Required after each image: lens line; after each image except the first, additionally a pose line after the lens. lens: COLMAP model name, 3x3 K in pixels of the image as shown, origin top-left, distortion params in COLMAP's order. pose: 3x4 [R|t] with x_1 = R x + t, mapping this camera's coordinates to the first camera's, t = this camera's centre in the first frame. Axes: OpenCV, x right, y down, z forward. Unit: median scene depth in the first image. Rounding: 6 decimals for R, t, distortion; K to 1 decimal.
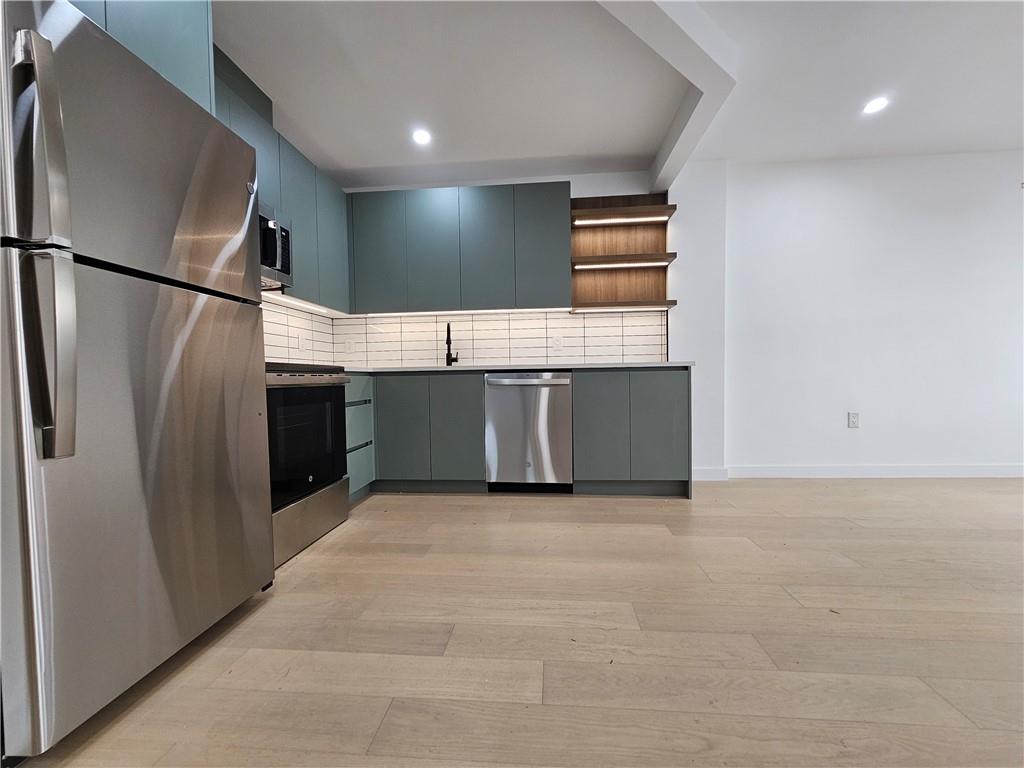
lens RADIAL K [[418.3, 0, 514.4], [0, 418.3, 389.8], [0, 0, 1]] dist [-0.002044, -0.000228]
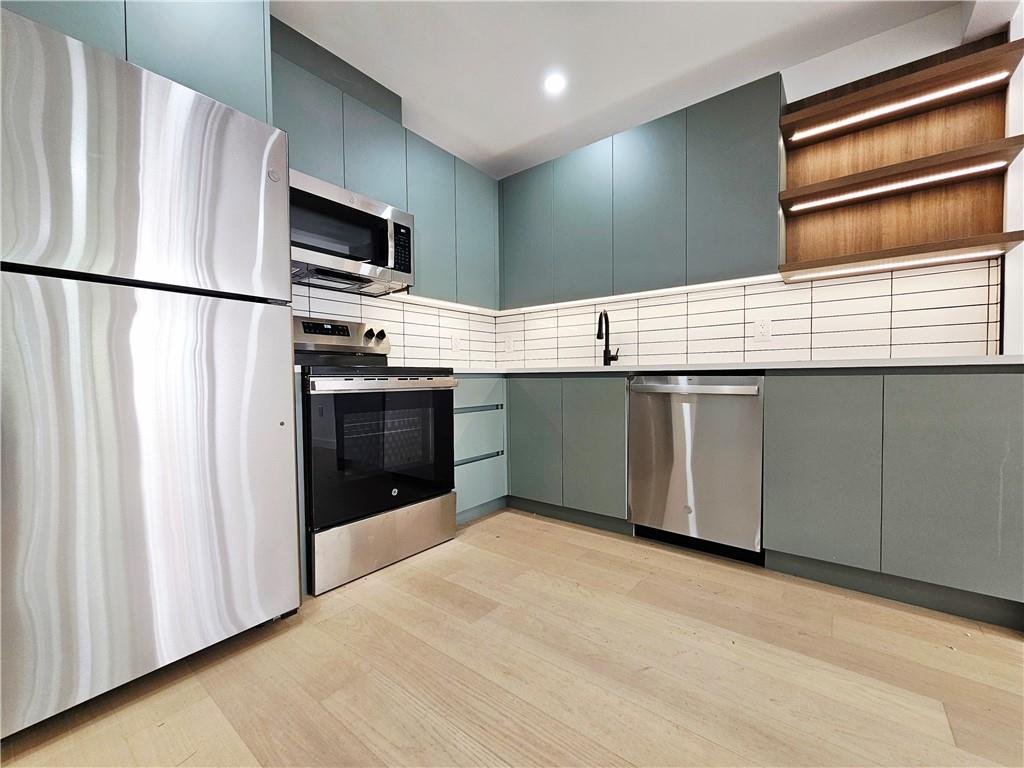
lens RADIAL K [[418.3, 0, 514.4], [0, 418.3, 389.8], [0, 0, 1]] dist [-0.002044, -0.000228]
pose [[0.838405, 0.025083, -0.544470, 0.154834], [-0.020483, 0.999685, 0.014513, -0.020883], [0.544663, -0.001015, 0.838655, 0.257915]]
